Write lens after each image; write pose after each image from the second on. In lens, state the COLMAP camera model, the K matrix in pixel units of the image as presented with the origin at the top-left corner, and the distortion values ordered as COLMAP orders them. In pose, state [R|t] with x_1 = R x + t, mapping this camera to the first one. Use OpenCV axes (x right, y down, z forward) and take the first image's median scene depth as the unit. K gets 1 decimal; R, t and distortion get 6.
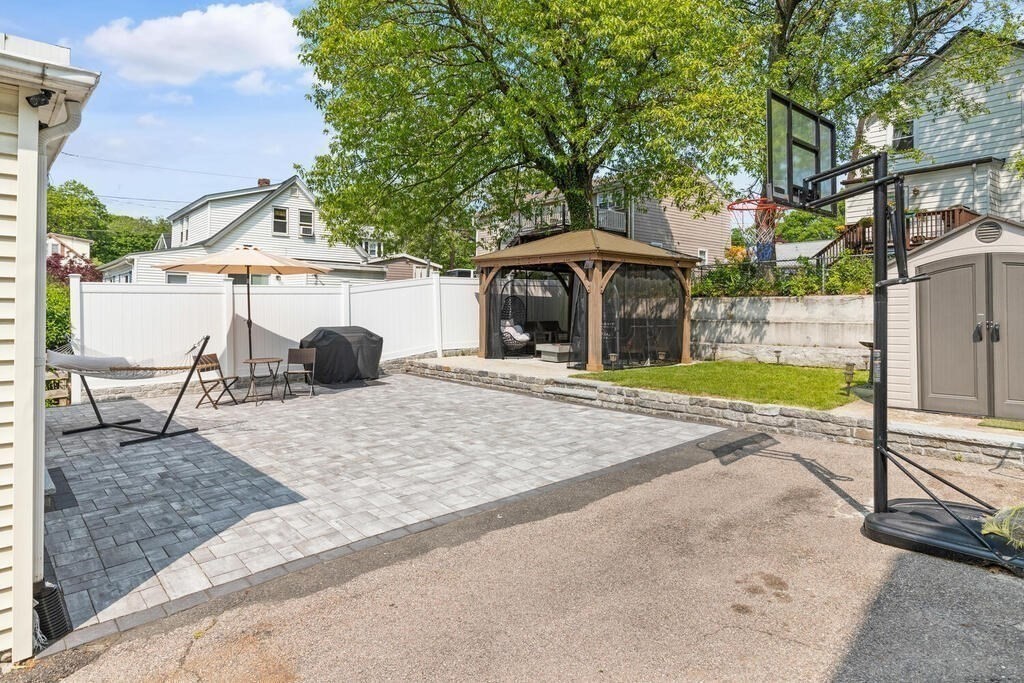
lens RADIAL K [[608.5, 0, 511.4], [0, 608.5, 300.1], [0, 0, 1]] dist [0.009172, 0.000965]
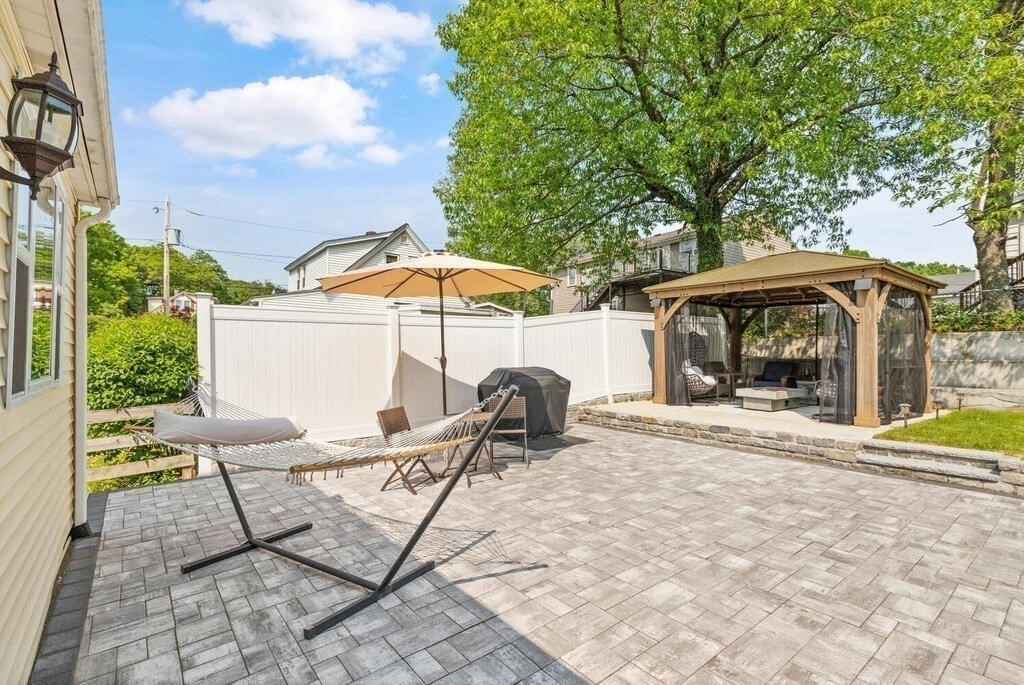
lens RADIAL K [[473.3, 0, 504.5], [0, 473.3, 342.9], [0, 0, 1]] dist [0.009416, 0.000777]
pose [[0.998593, -0.003486, -0.052919, -0.240888], [0.002882, 0.999930, -0.011488, 0.016596], [0.052955, 0.011319, 0.998533, 0.335396]]
